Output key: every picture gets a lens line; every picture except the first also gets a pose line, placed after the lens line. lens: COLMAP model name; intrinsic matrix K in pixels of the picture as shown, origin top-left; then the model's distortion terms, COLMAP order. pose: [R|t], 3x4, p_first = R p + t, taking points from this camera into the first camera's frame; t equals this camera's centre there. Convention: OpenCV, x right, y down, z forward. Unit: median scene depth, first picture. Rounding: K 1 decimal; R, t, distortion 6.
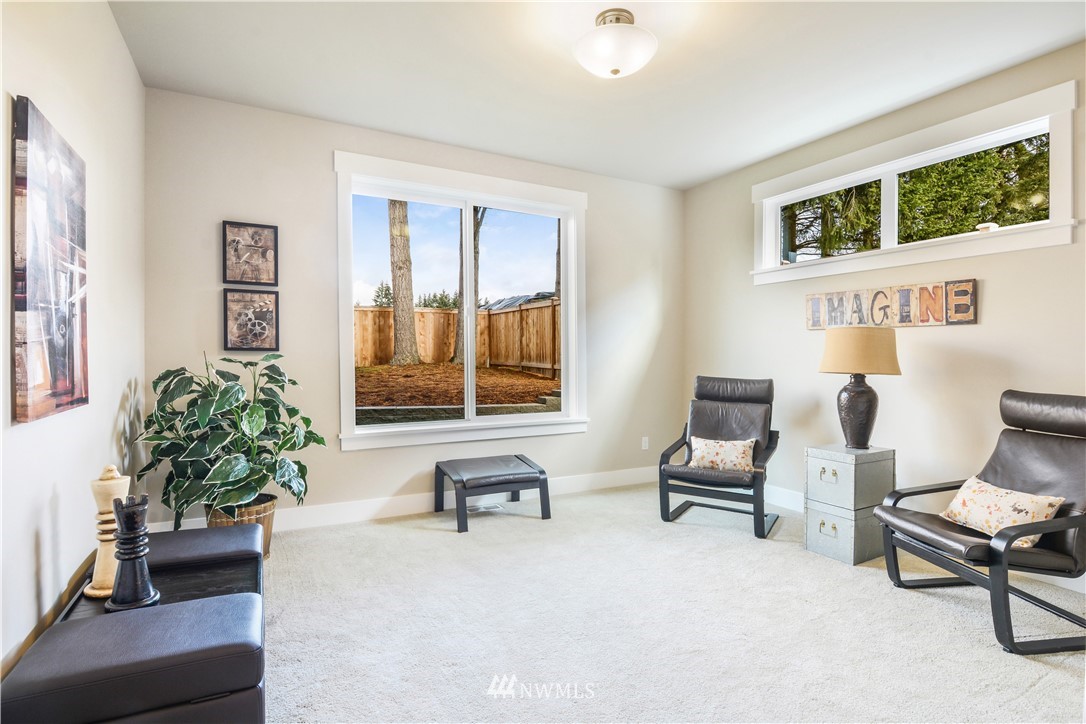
lens RADIAL K [[542.9, 0, 546.7], [0, 542.9, 362.9], [0, 0, 1]] dist [0.002467, -0.018073]
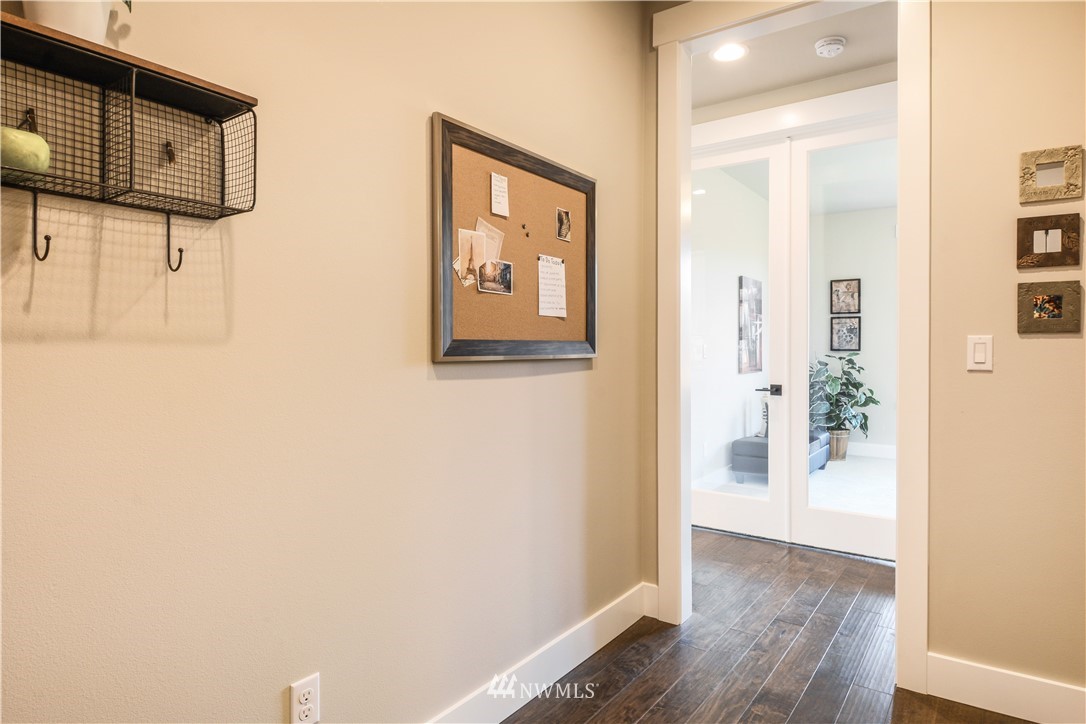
lens RADIAL K [[587.2, 0, 558.2], [0, 587.2, 361.1], [0, 0, 1]] dist [0.000746, -0.000284]
pose [[0.450910, 0.007849, -0.892535, 0.772967], [-0.010372, 0.999940, 0.003554, 0.014514], [0.892509, 0.007655, 0.450965, -0.727986]]
